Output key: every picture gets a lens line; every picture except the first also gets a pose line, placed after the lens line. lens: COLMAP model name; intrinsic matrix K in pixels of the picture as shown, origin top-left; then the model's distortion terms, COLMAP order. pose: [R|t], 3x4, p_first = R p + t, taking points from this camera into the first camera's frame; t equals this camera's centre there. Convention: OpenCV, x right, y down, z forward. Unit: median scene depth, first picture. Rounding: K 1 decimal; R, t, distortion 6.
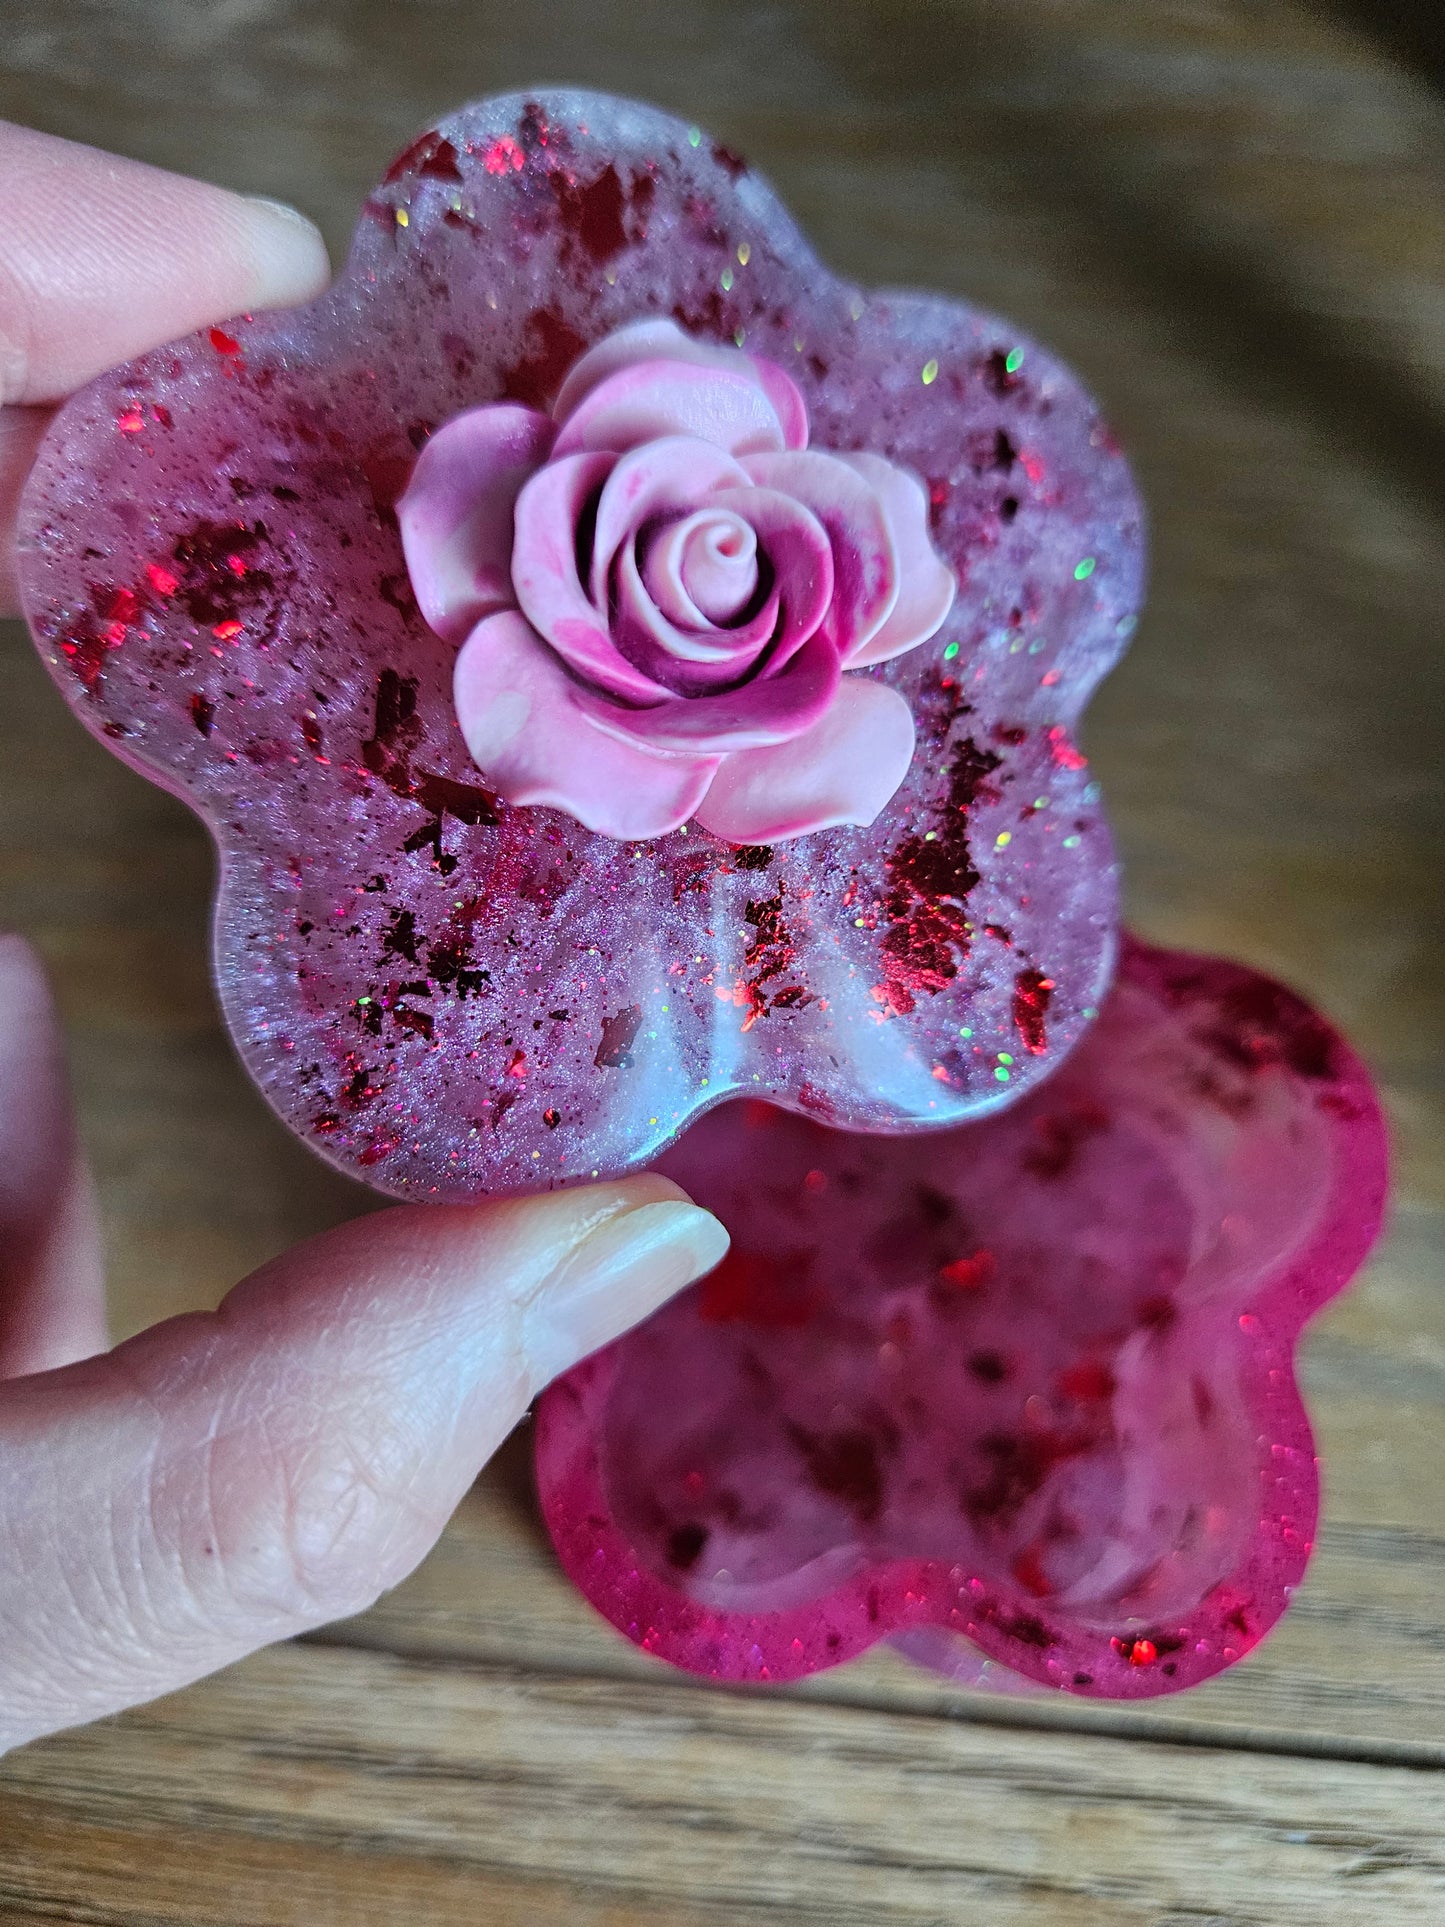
lens RADIAL K [[1441.9, 0, 725.1], [0, 1441.9, 968.7], [0, 0, 1]] dist [-0.013219, -0.092716]
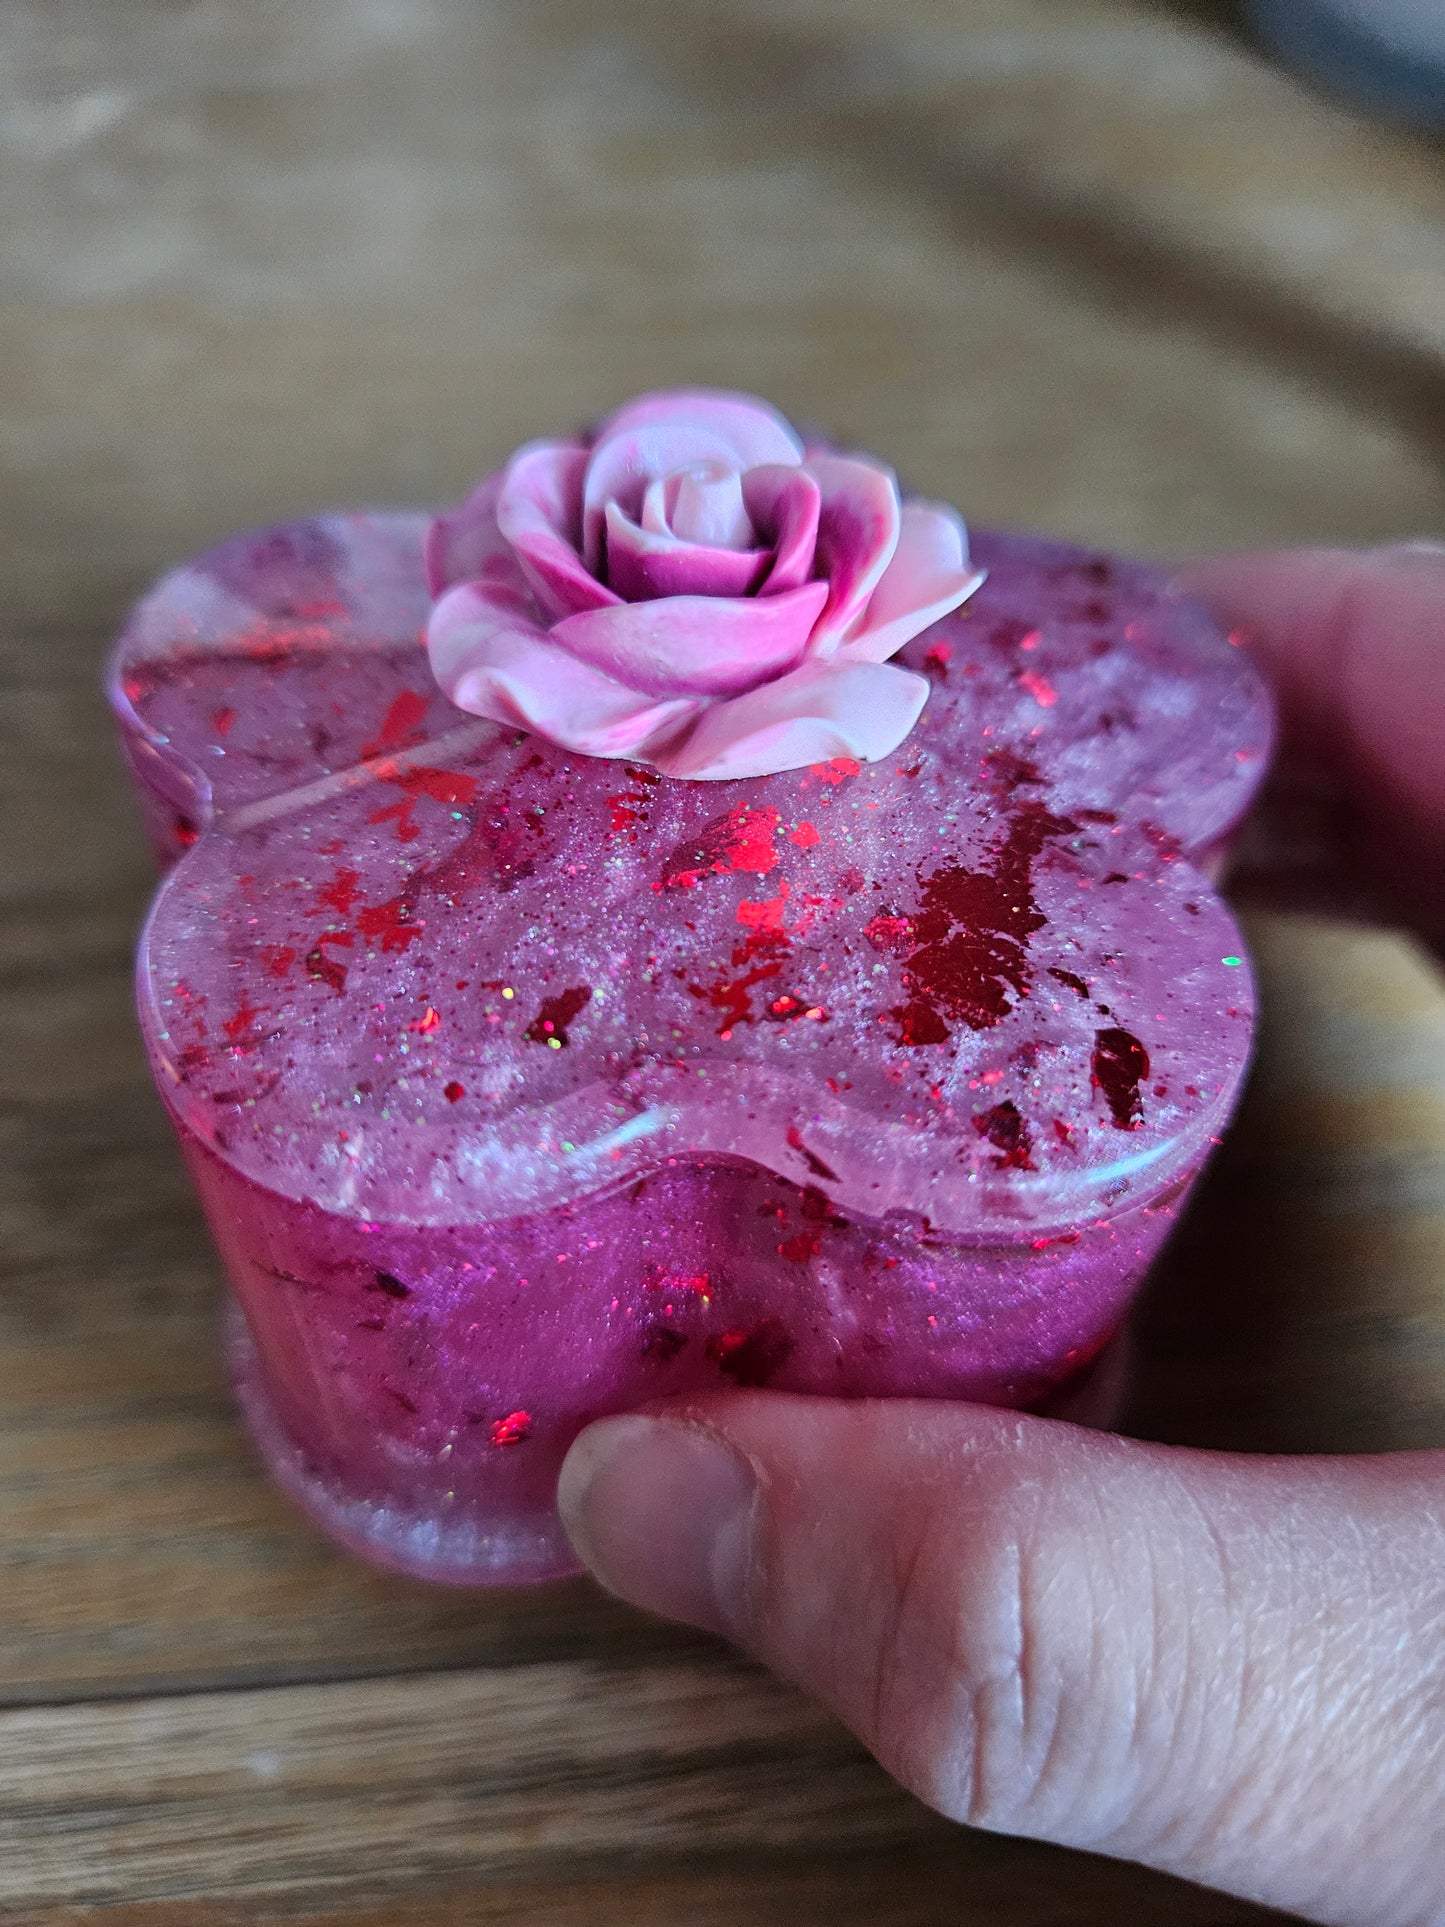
lens RADIAL K [[1441.9, 0, 725.1], [0, 1441.9, 968.7], [0, 0, 1]] dist [-0.013219, -0.092716]
pose [[0.962848, -0.024004, -0.268976, 0.242236], [-0.135131, 0.819539, -0.556863, 0.476091], [0.233803, 0.572521, 0.785847, 0.372933]]
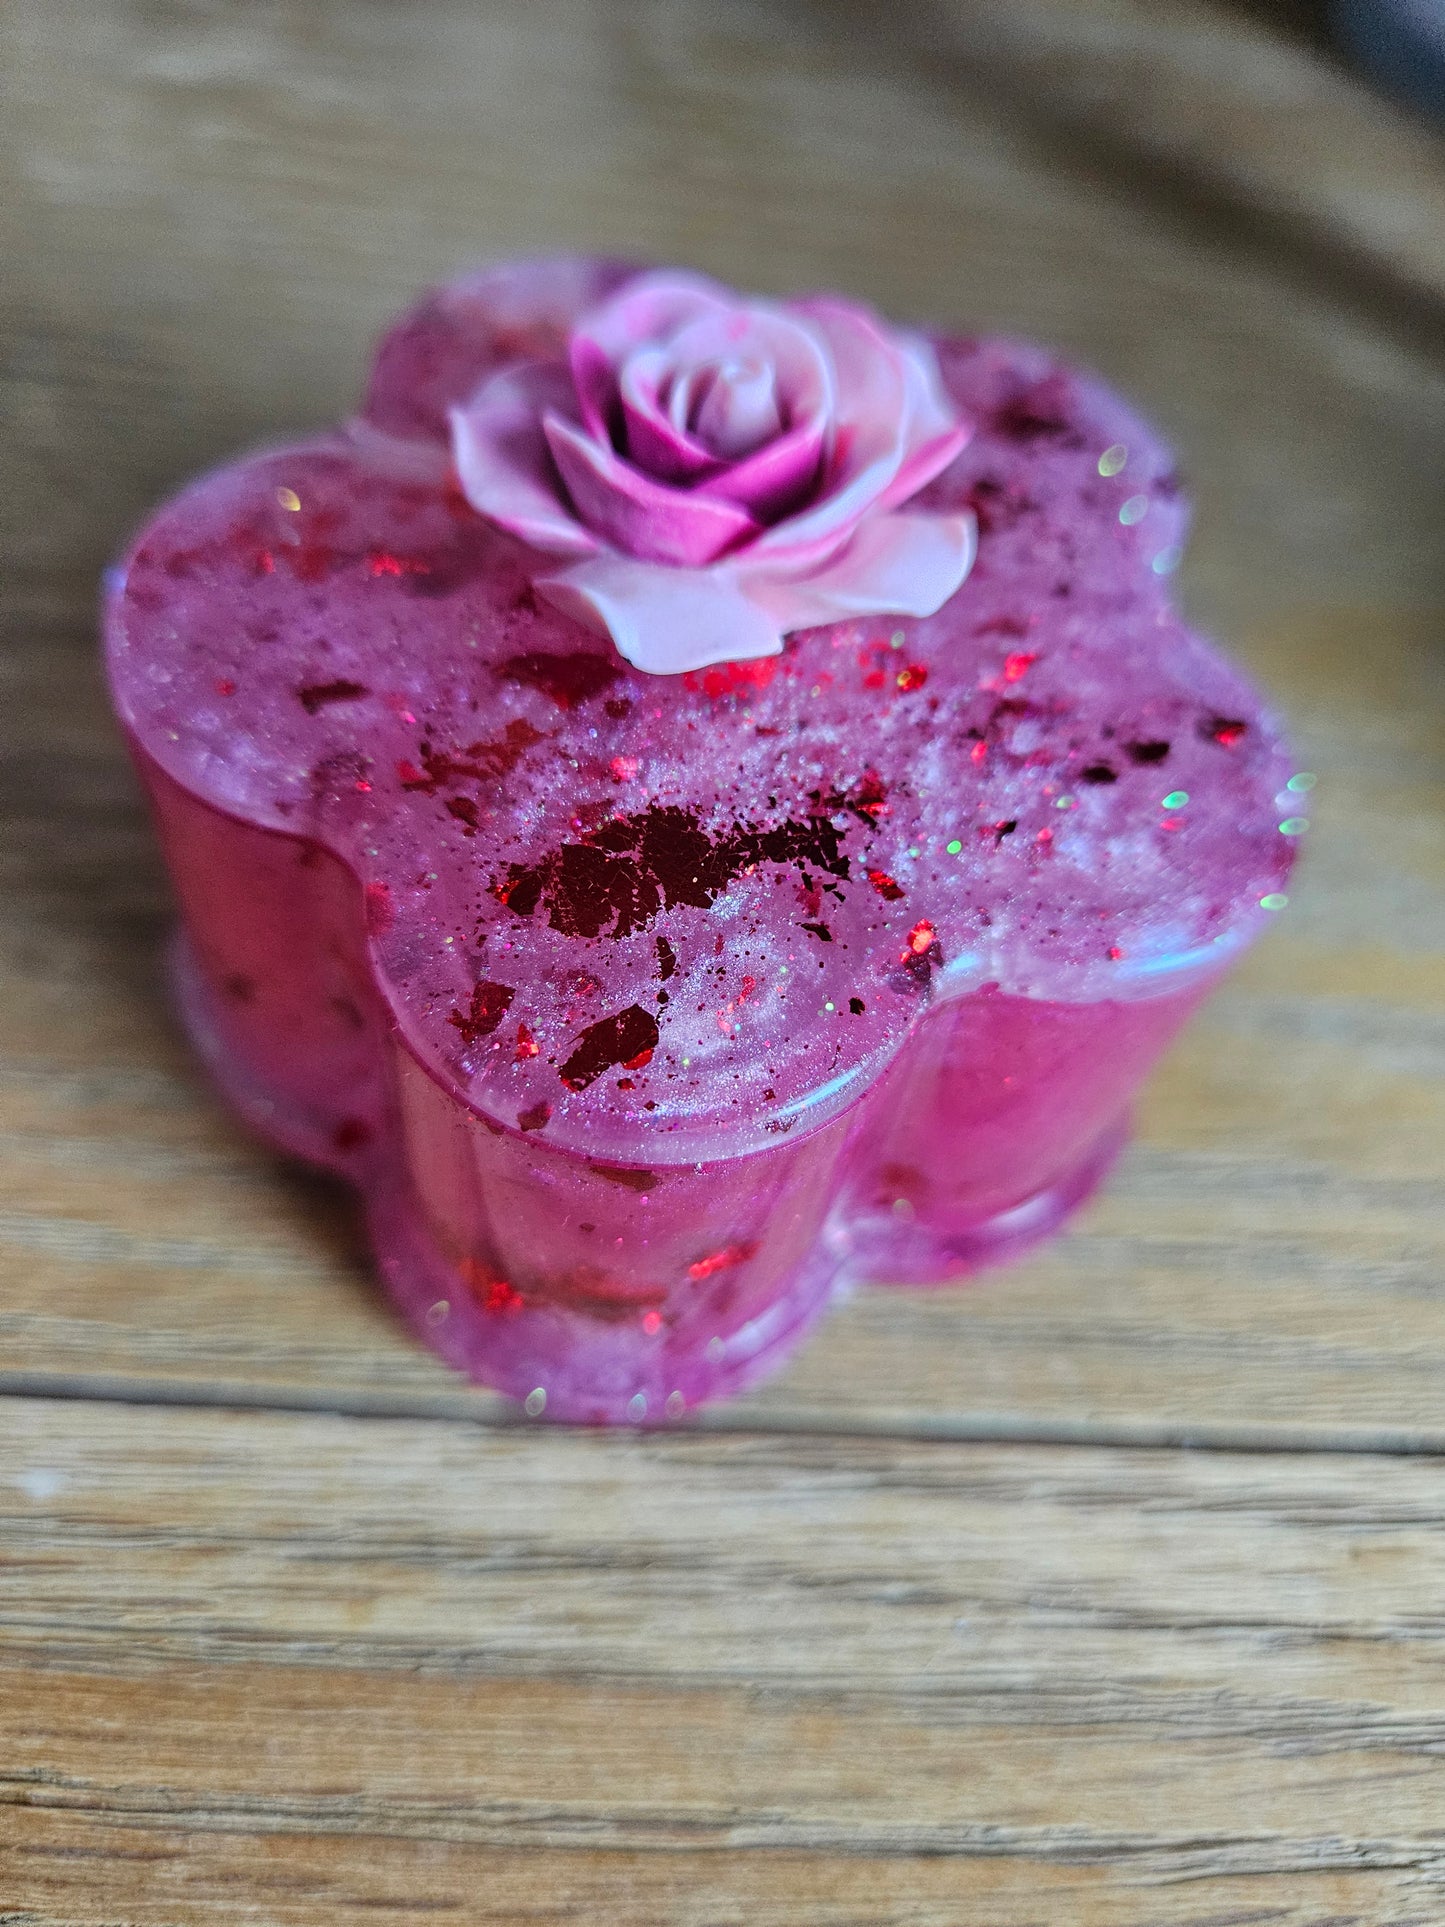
lens RADIAL K [[1449.1, 0, 707.7], [0, 1449.1, 969.9], [0, 0, 1]] dist [-0.056423, -0.000443]
pose [[0.540489, 0.577410, -0.611939, 0.774624], [-0.825622, 0.503978, -0.253681, 0.181168], [0.161926, 0.642342, 0.749117, 0.444480]]
